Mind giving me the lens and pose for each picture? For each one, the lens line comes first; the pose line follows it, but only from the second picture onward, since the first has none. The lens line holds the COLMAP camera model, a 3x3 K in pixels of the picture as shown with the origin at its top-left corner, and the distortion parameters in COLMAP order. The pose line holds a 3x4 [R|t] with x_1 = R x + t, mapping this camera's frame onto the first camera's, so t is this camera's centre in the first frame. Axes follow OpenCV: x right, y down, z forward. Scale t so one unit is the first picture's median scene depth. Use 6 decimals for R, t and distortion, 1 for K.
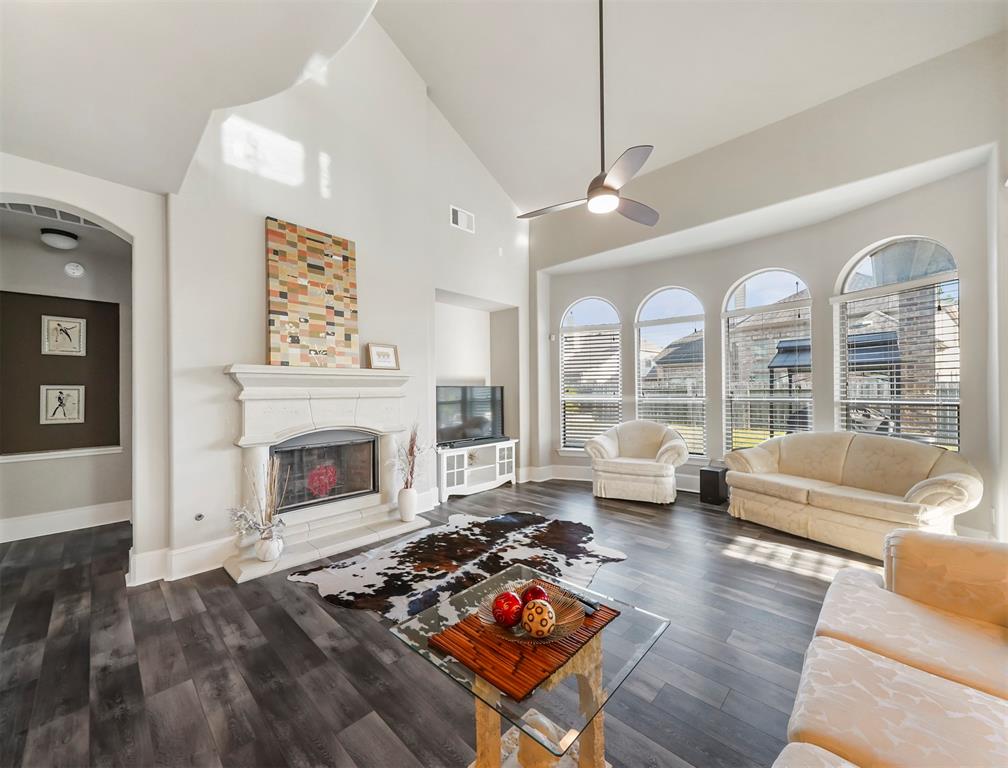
lens RADIAL K [[393.6, 0, 503.6], [0, 393.6, 388.4], [0, 0, 1]] dist [0.000178, 0.000032]
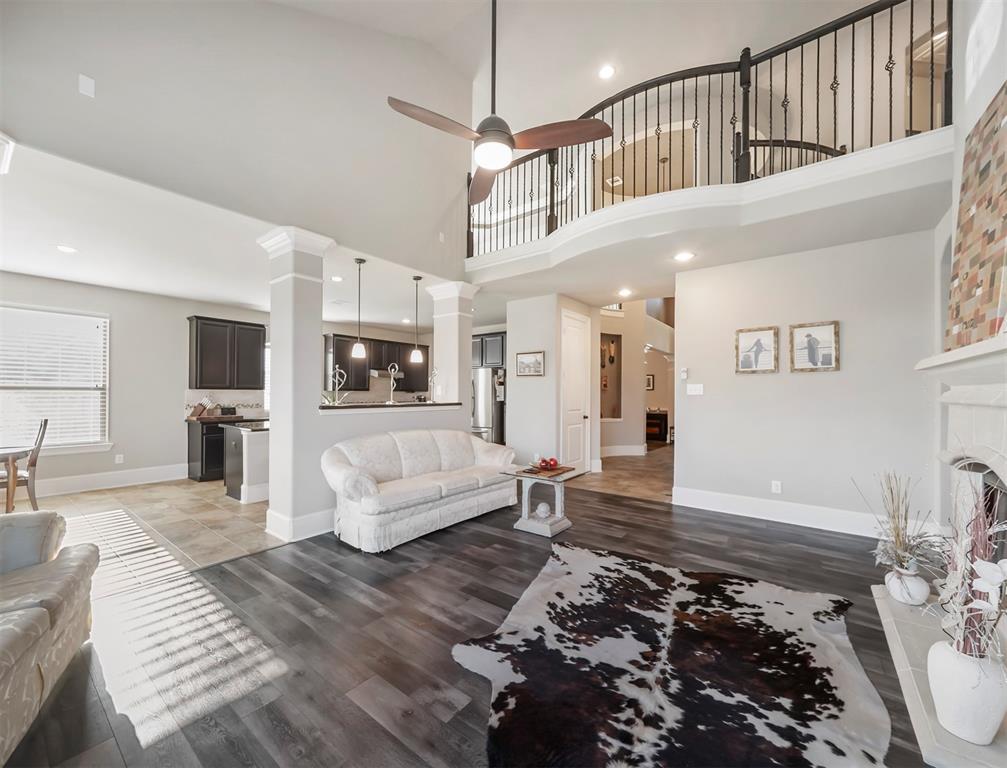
lens RADIAL K [[393.2, 0, 504.9], [0, 393.2, 391.4], [0, 0, 1]] dist [0.000178, 0.000032]
pose [[-0.993820, 0.004948, -0.110891, 0.298018], [0.005830, 0.999954, -0.007628, 0.005611], [0.110849, -0.008228, -0.993803, 1.662618]]
